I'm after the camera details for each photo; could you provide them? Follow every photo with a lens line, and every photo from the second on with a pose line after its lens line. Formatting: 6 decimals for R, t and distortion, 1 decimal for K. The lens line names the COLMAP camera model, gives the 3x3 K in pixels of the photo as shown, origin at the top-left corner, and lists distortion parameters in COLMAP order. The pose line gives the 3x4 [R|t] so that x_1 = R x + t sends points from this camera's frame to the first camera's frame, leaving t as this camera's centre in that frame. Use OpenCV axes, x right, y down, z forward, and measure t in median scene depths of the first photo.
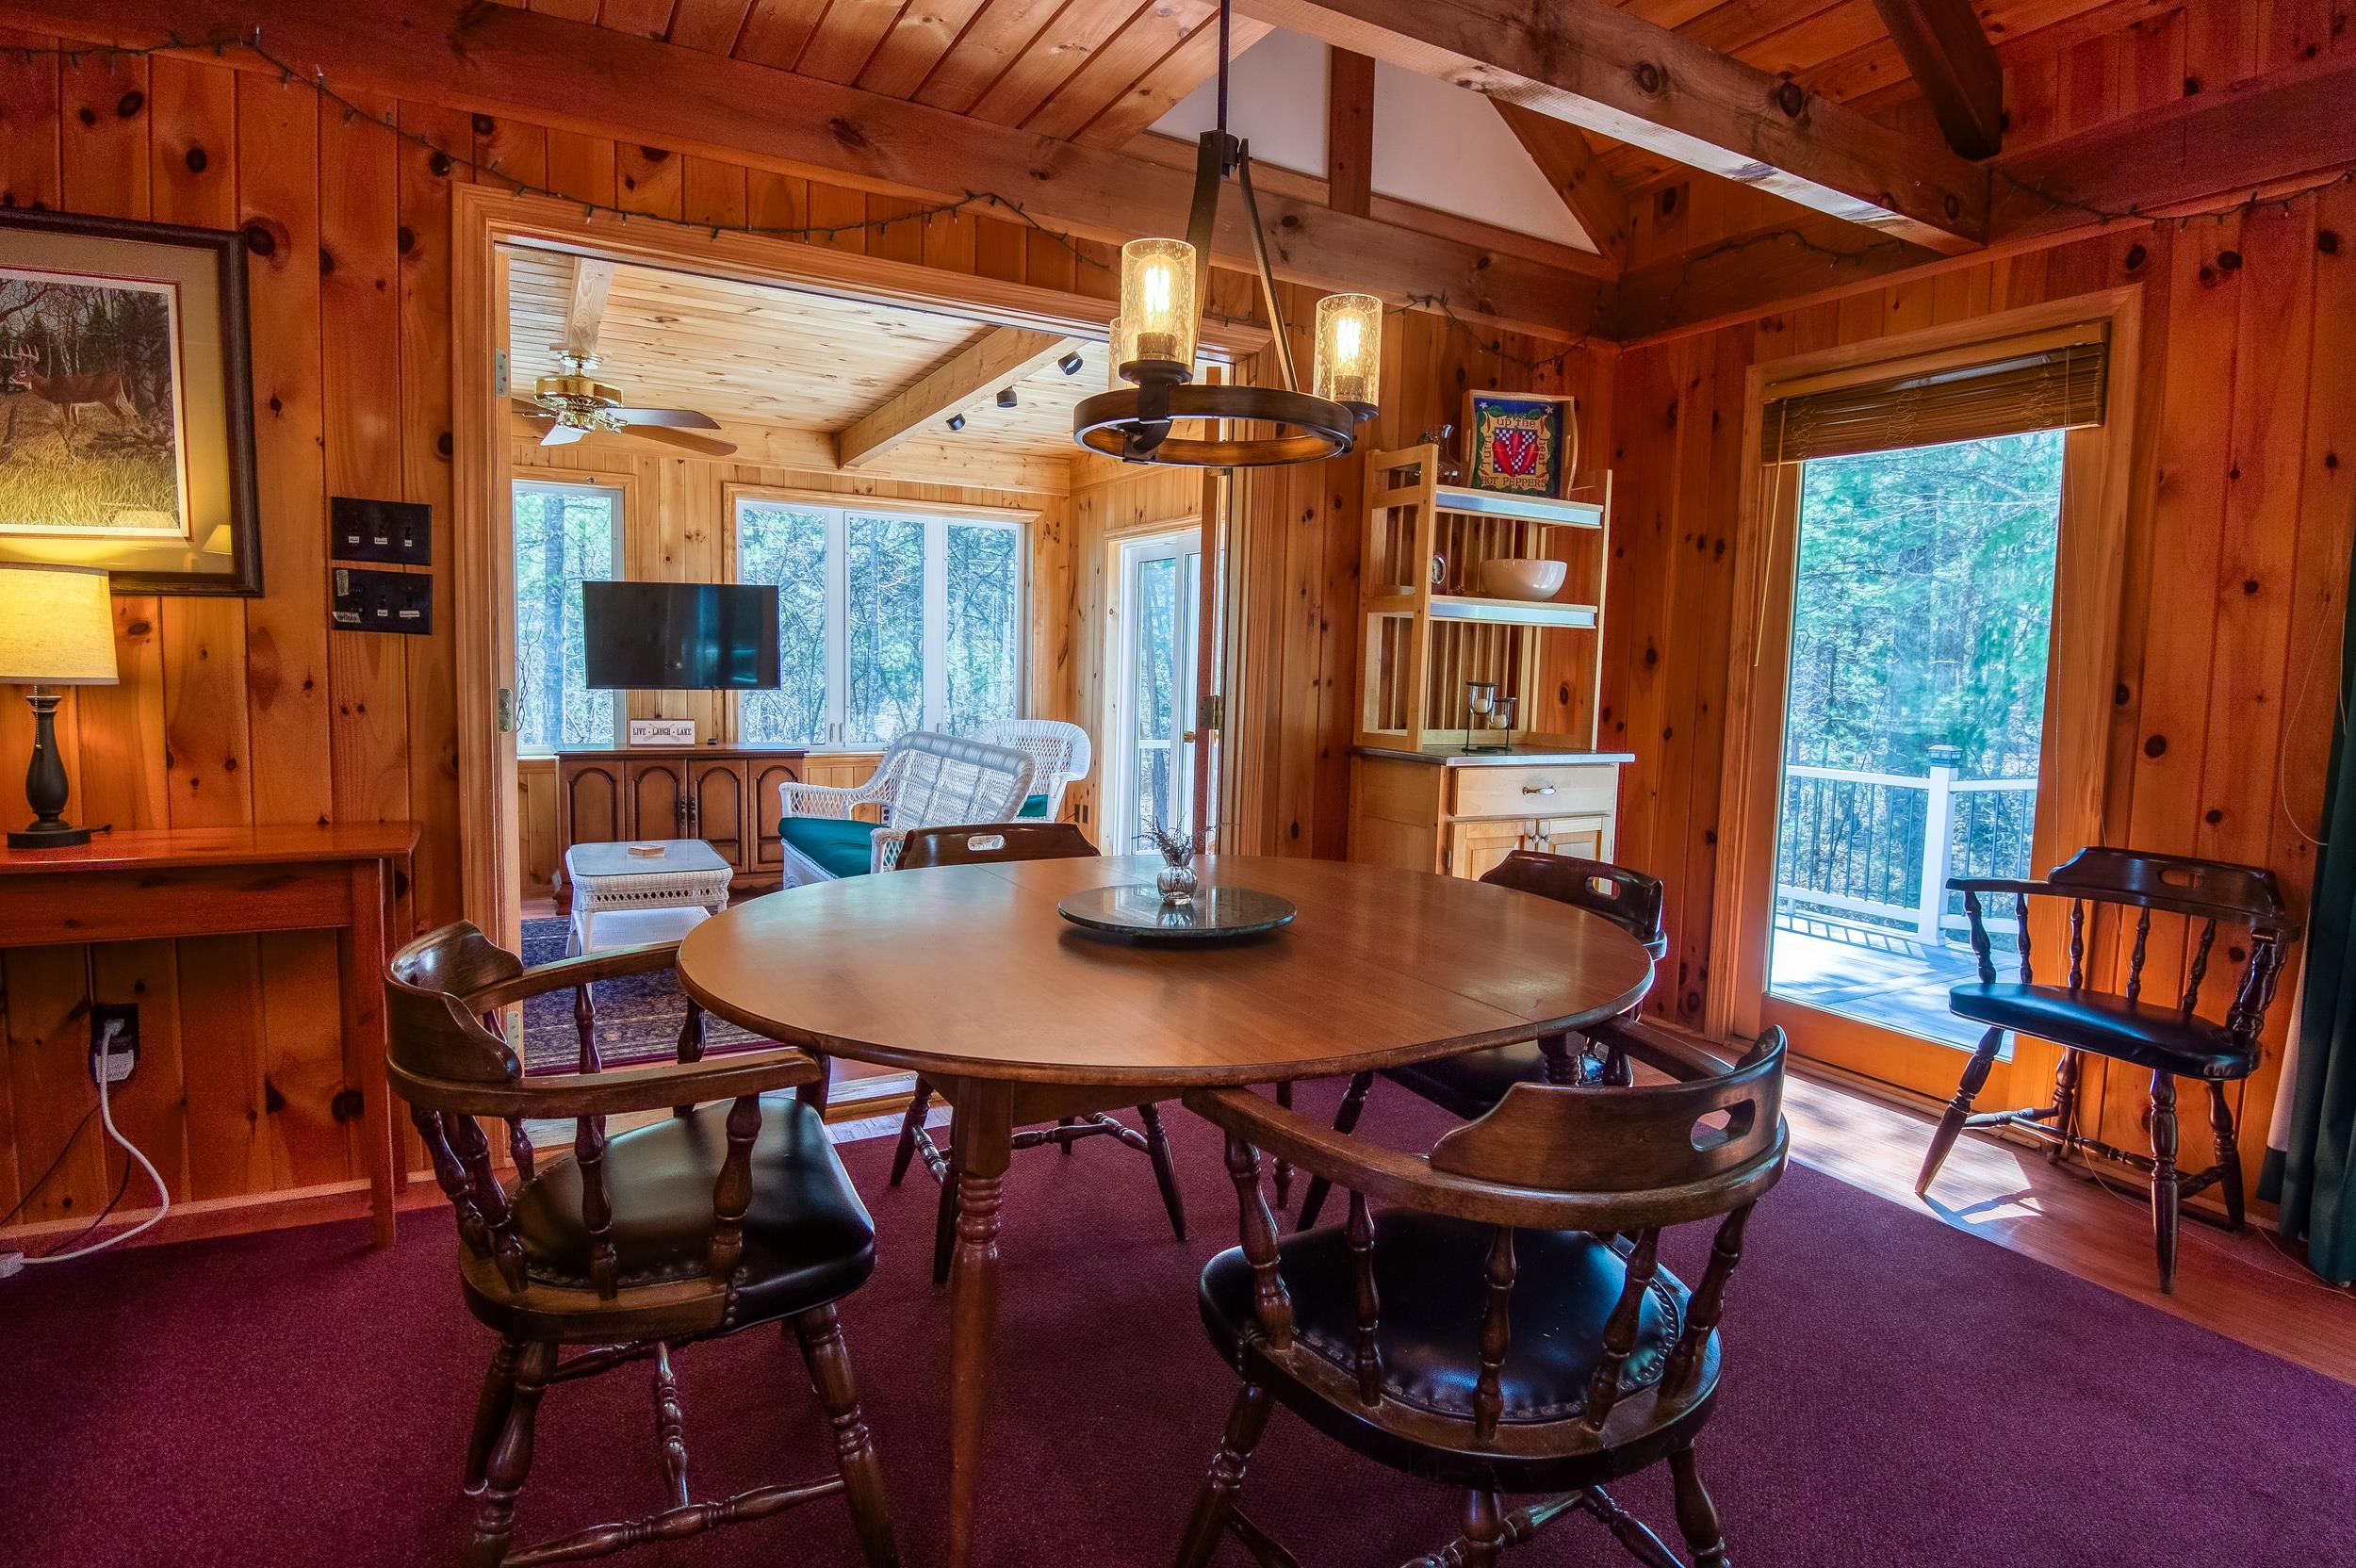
lens RADIAL K [[1204.9, 0, 1222.1], [0, 1204.9, 768.3], [0, 0, 1]] dist [0.002235, -0.023986]
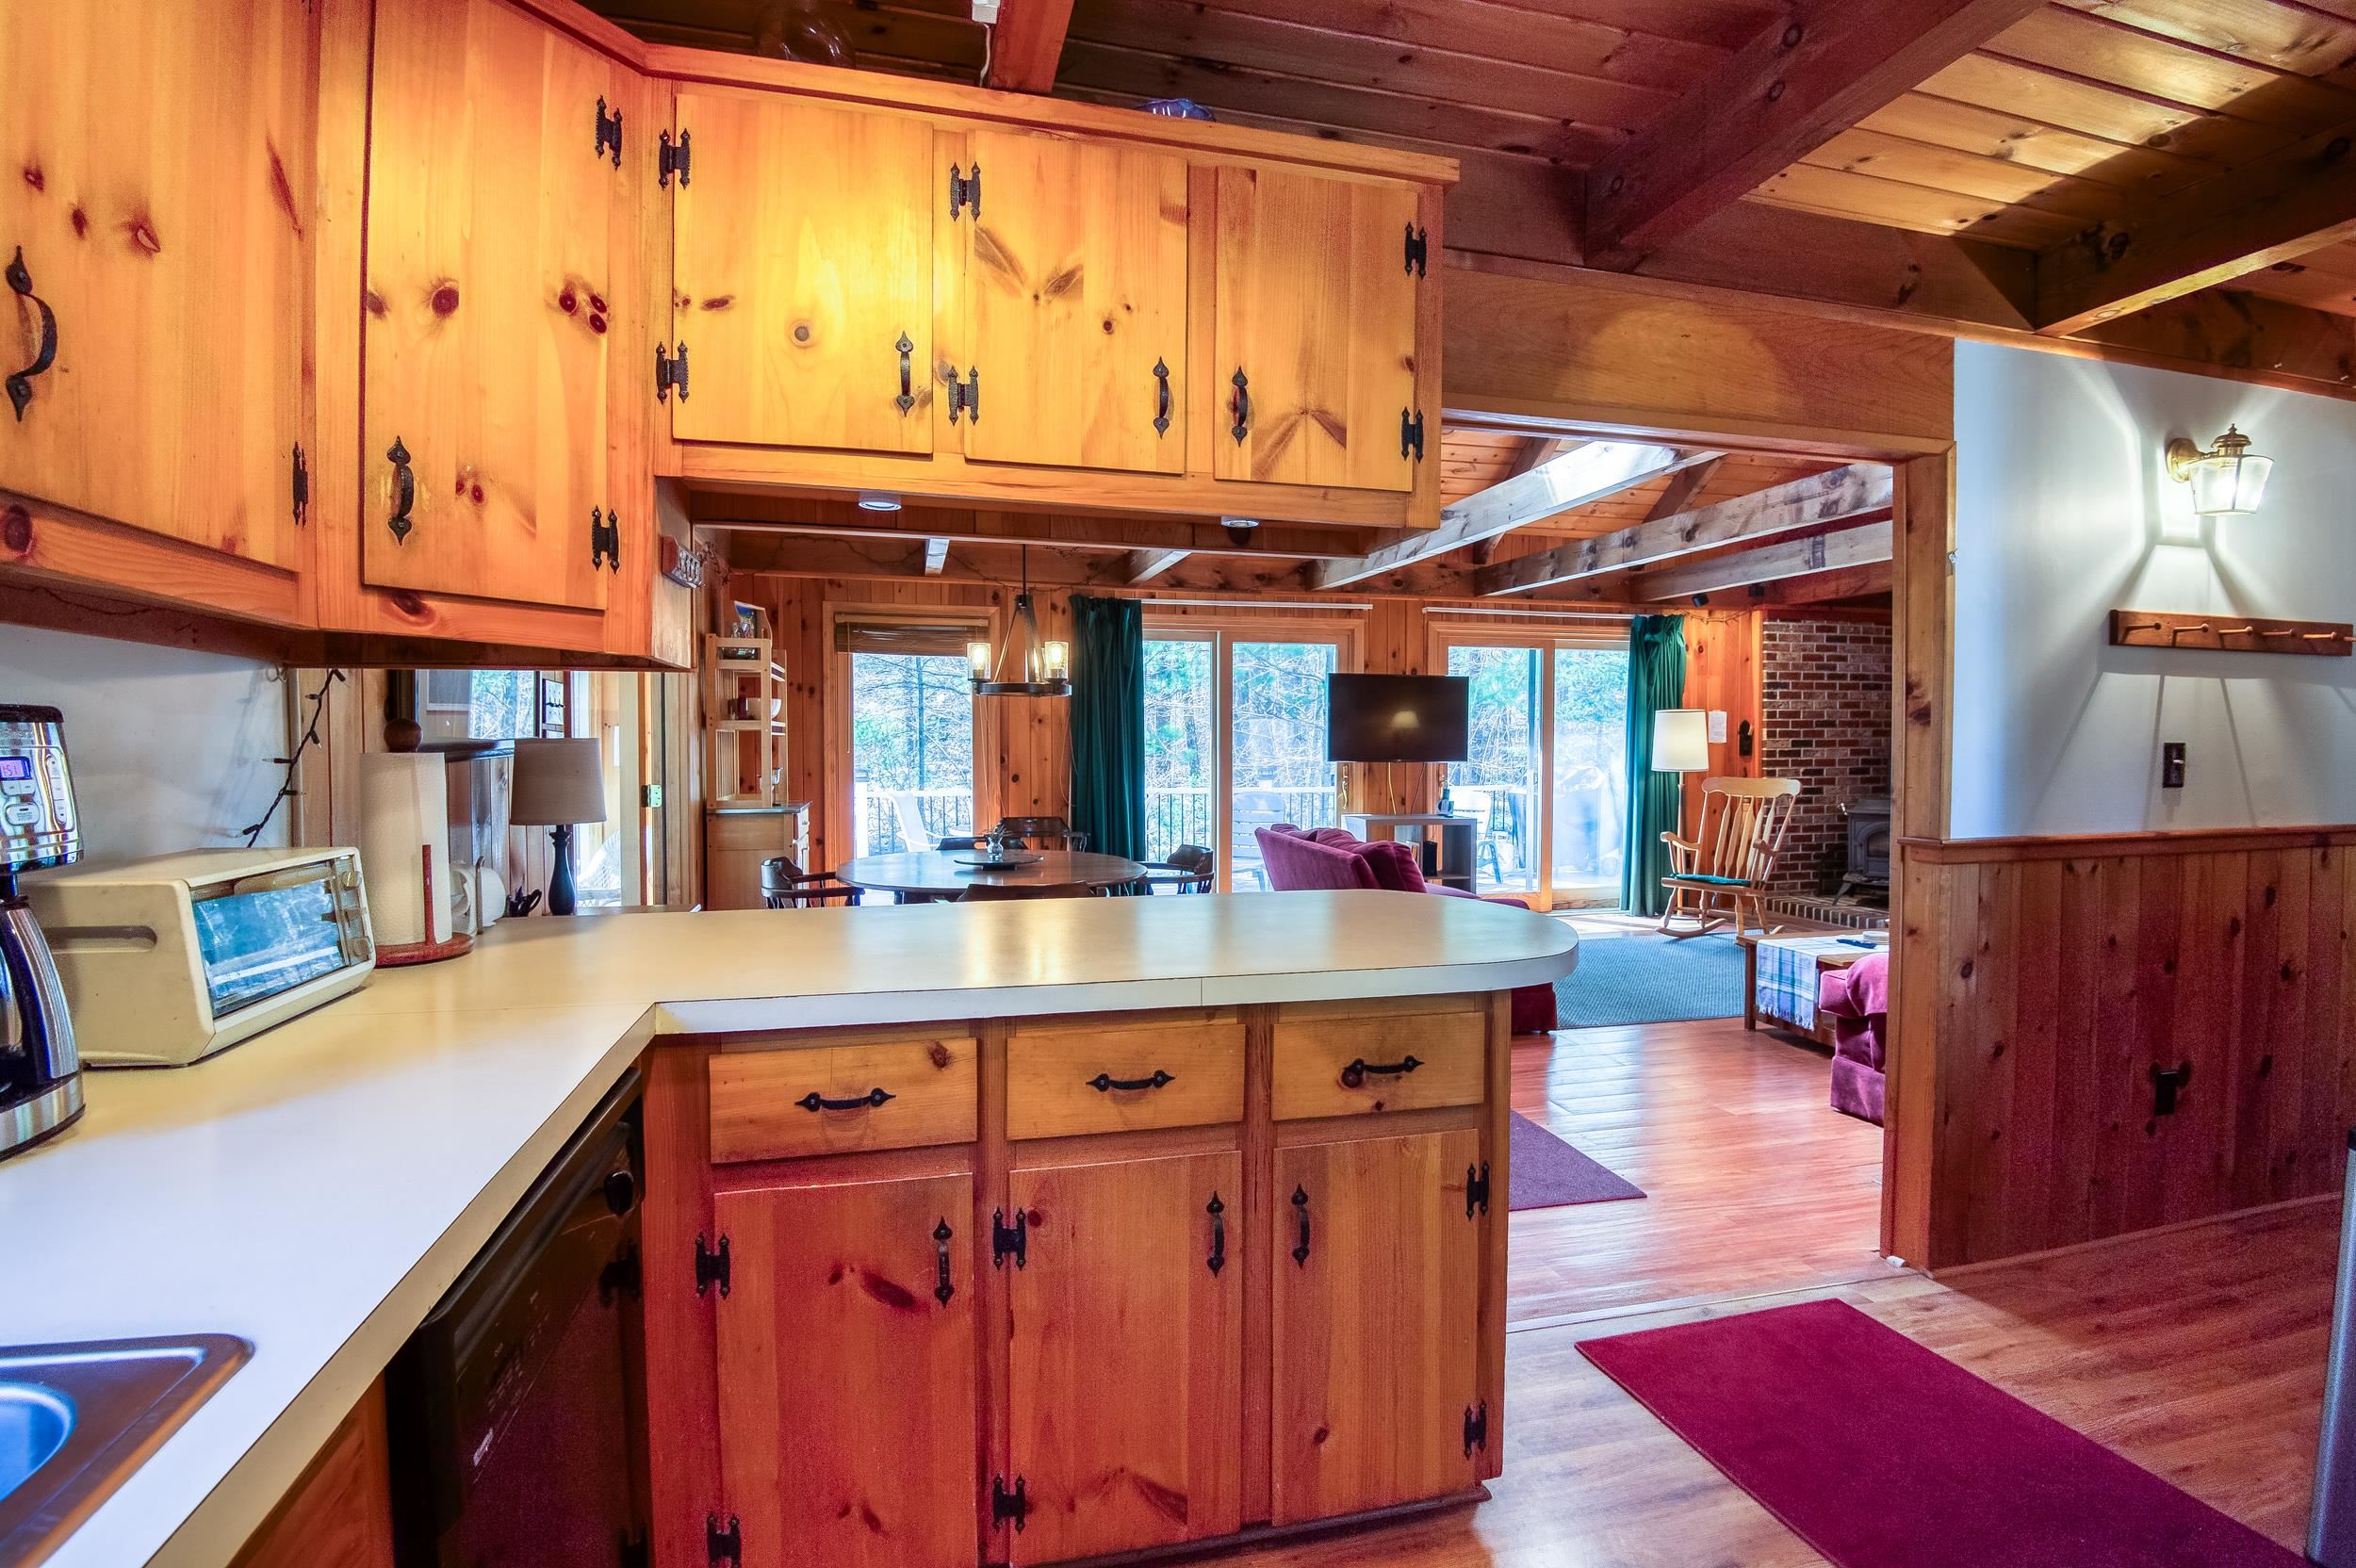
lens RADIAL K [[1105.2, 0, 1178.9], [0, 1105.2, 777.9], [0, 0, 1]] dist [-0.012756, -0.019596]
pose [[0.269893, -0.060908, 0.960962, -1.656659], [0.090580, 0.995178, 0.037637, -0.087868], [-0.958620, 0.076886, 0.274109, -0.044262]]
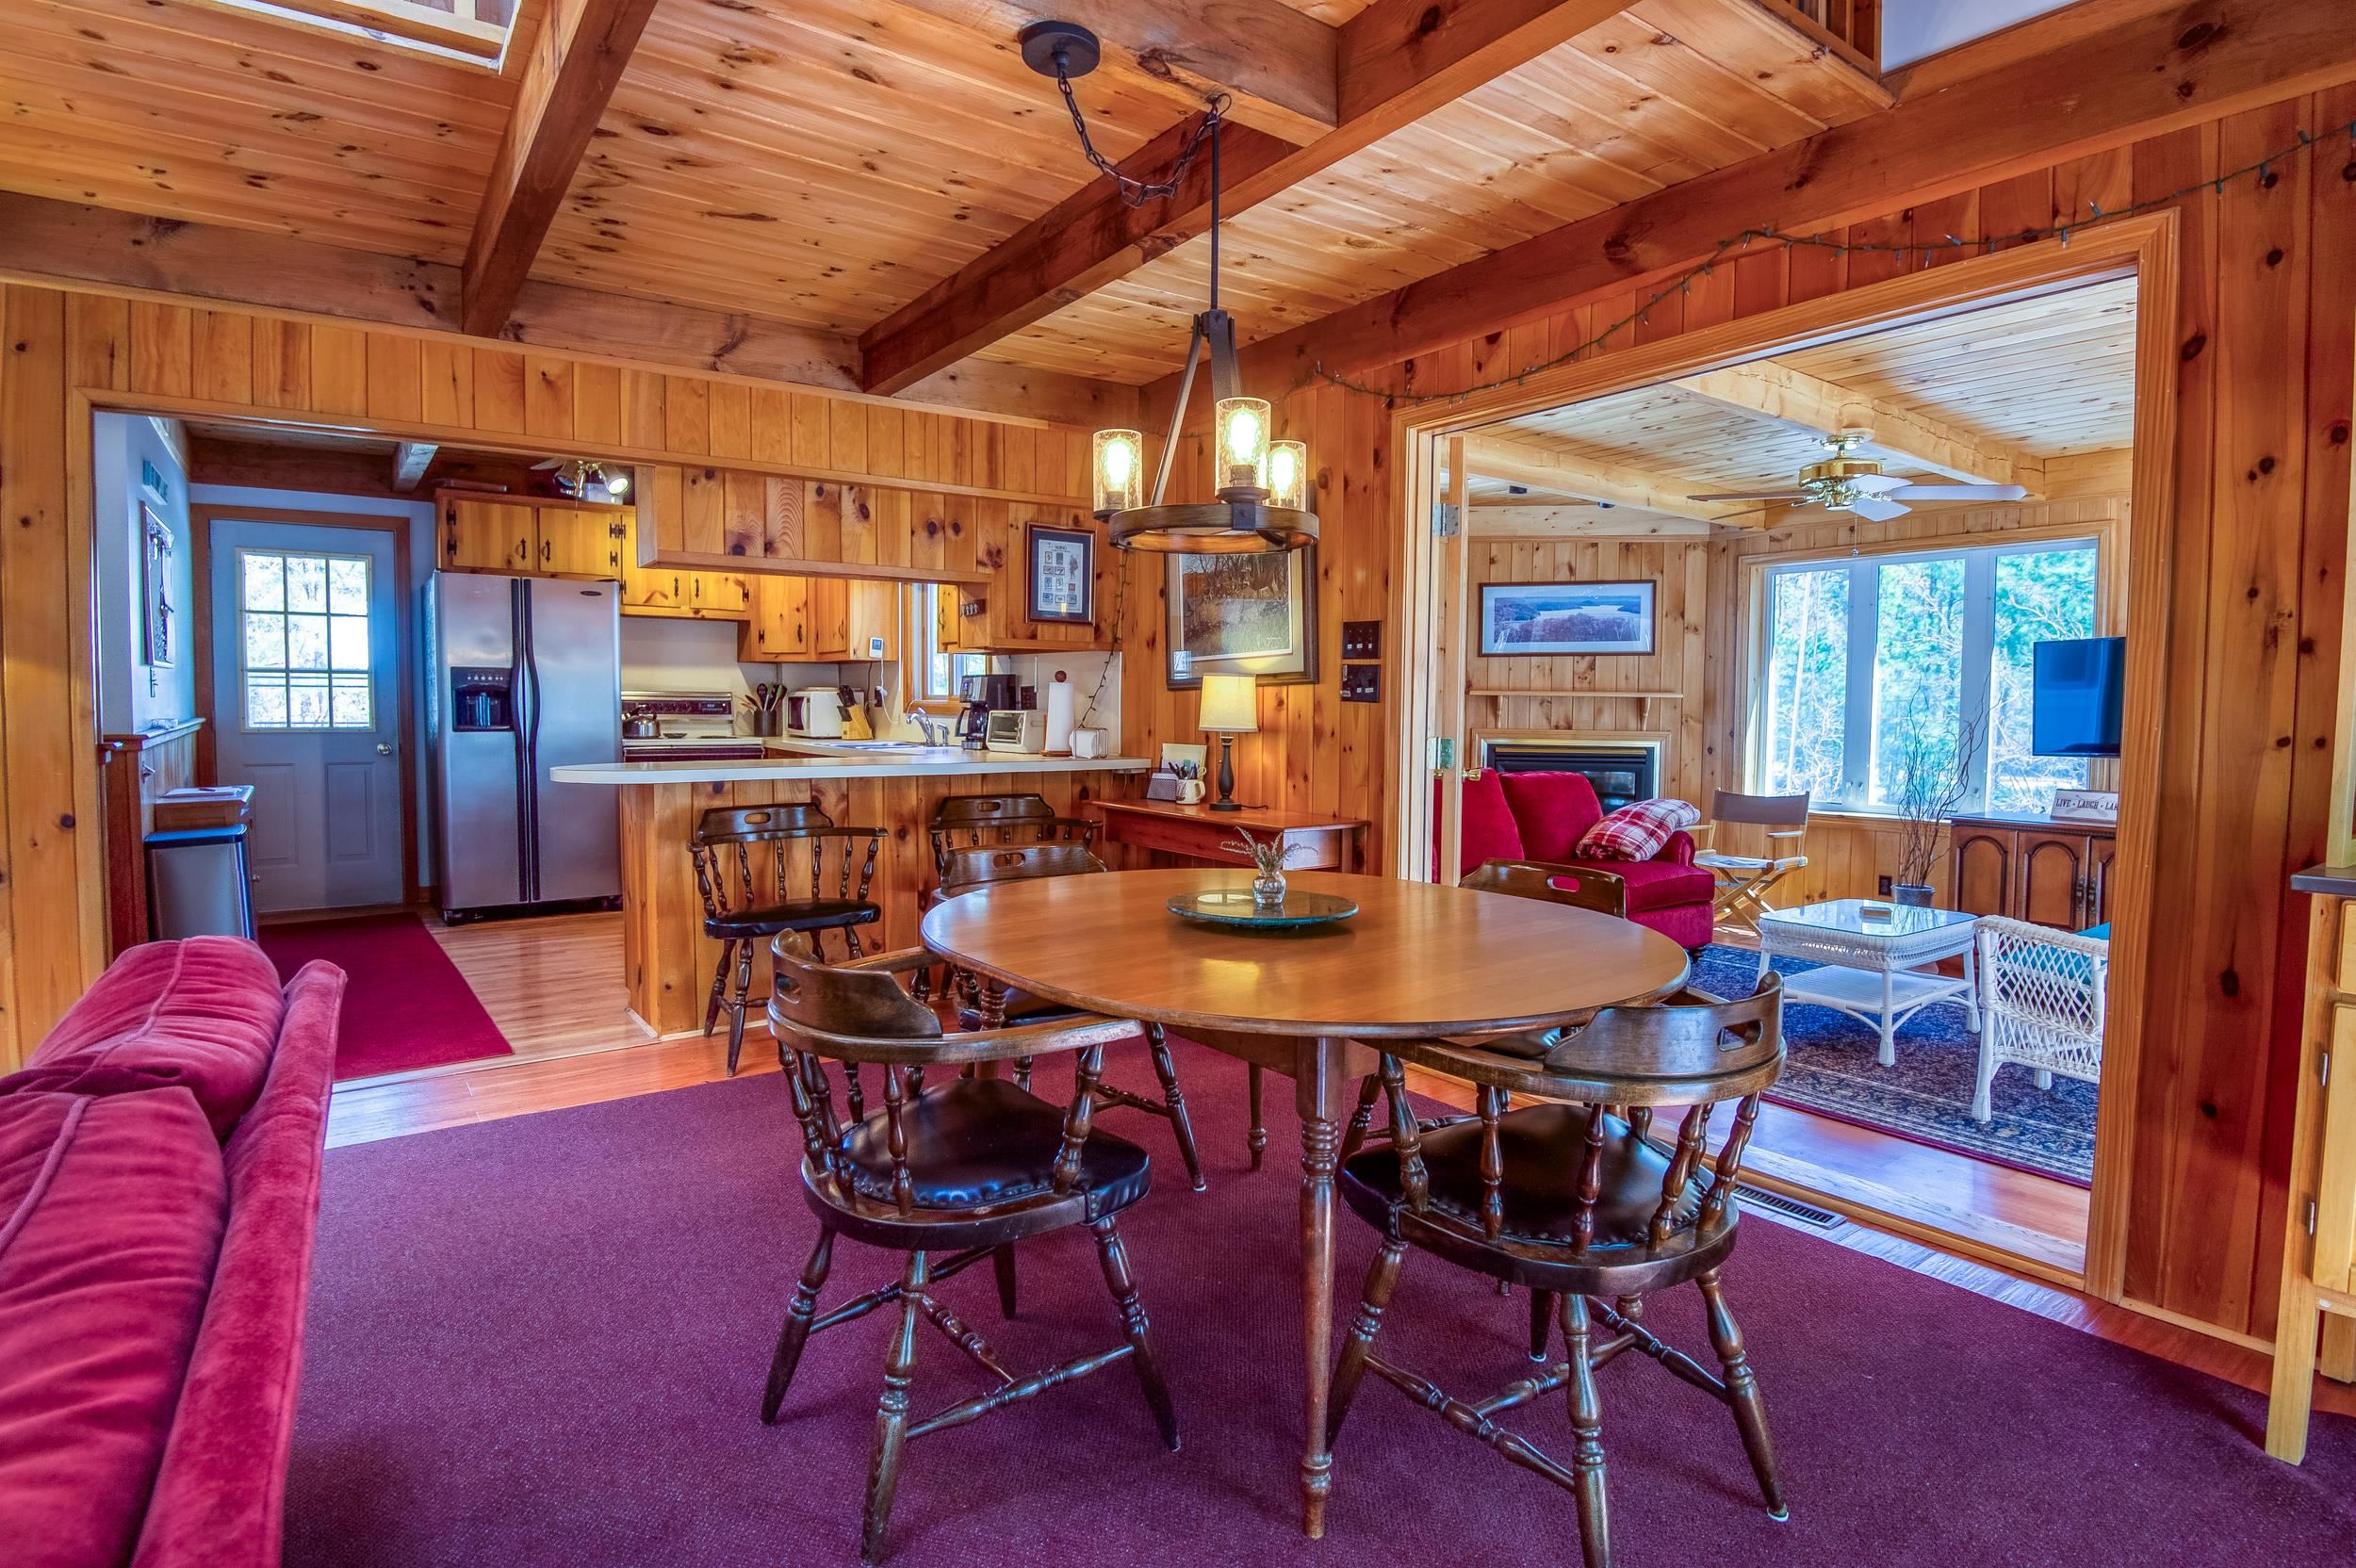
lens RADIAL K [[1203.5, 0, 1158.6], [0, 1203.5, 768.9], [0, 0, 1]] dist [0.019039, -0.044197]
pose [[0.090745, 0.026160, -0.995531, 0.860189], [-0.089491, 0.995825, 0.018011, -0.027003], [0.991845, 0.087456, 0.092707, 0.563458]]
